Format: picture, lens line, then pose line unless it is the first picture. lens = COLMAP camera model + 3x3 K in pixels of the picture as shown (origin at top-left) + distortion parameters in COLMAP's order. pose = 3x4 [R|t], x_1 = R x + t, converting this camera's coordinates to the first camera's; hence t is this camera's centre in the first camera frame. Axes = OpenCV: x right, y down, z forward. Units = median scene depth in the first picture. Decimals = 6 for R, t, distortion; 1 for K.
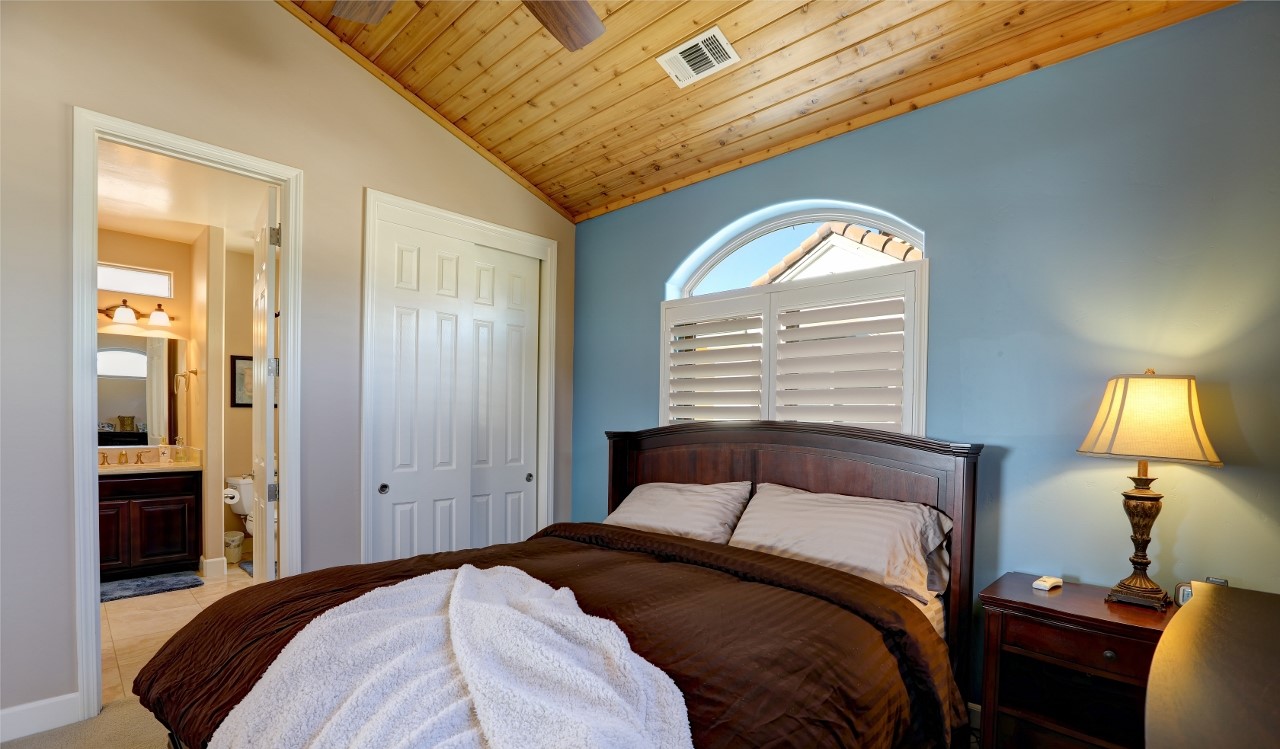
lens RADIAL K [[586.2, 0, 622.2], [0, 586.2, 434.3], [0, 0, 1]] dist [-0.029355, 0.000131]
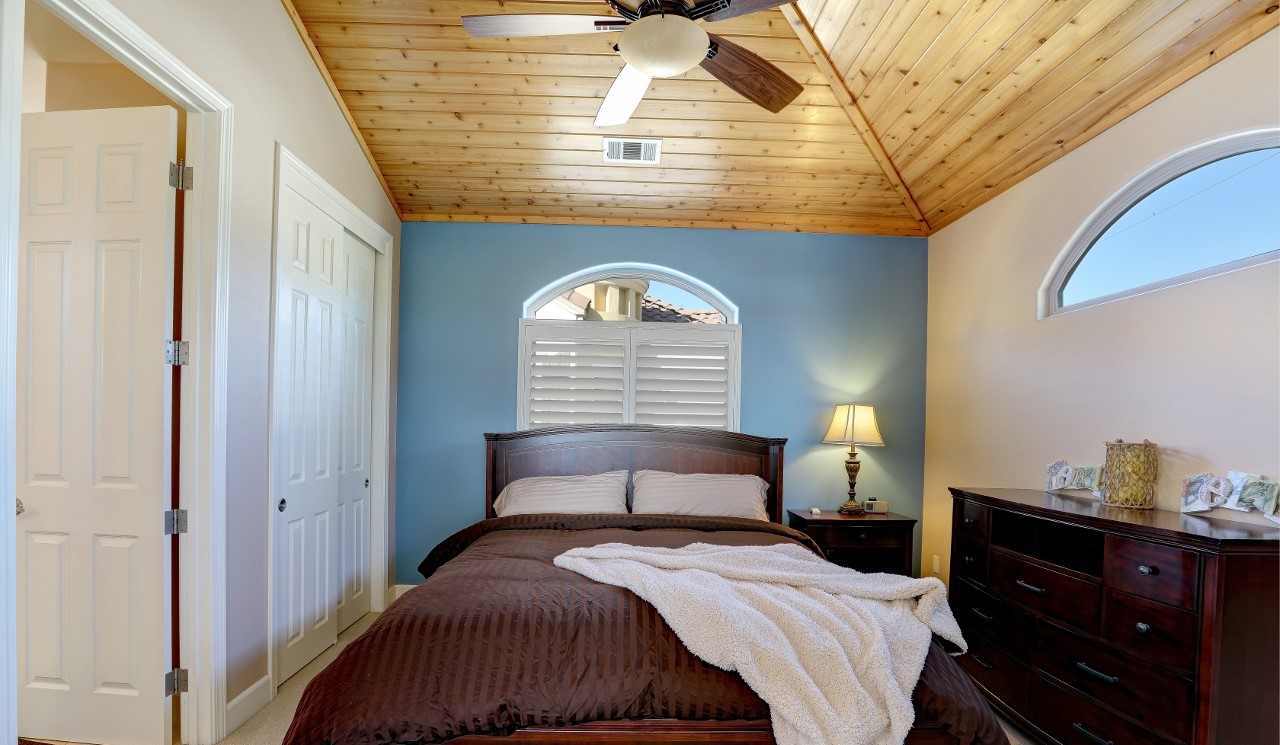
lens RADIAL K [[586.8, 0, 637.2], [0, 586.8, 427.9], [0, 0, 1]] dist [-0.025759, 0.000606]
pose [[0.691717, -0.004794, 0.722152, -0.703217], [0.012172, 0.999913, -0.005021, -0.006811], [-0.722066, 0.012263, 0.691716, 0.066049]]
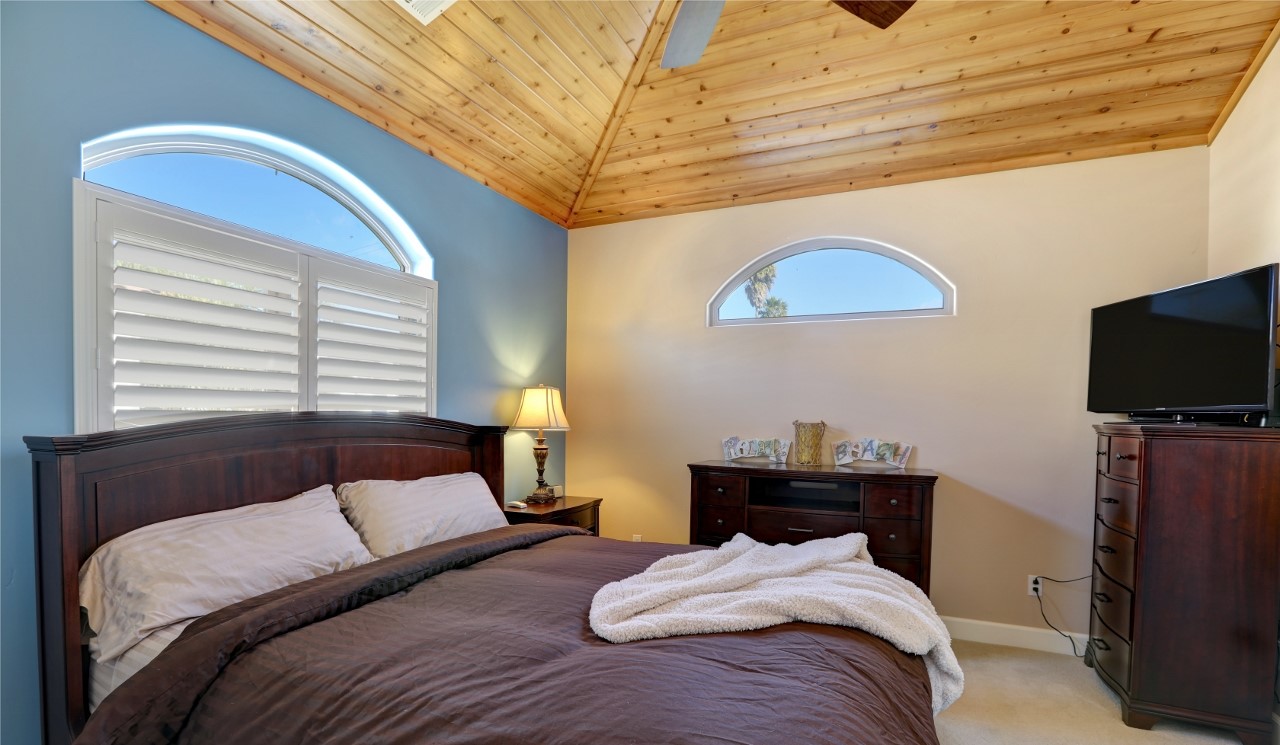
lens RADIAL K [[586.8, 0, 637.2], [0, 586.8, 427.9], [0, 0, 1]] dist [-0.025759, 0.000606]
pose [[-0.338119, -0.041673, 0.940180, -0.679632], [0.012198, 0.998741, 0.048655, -0.033400], [-0.941024, 0.027920, -0.337185, 0.845820]]
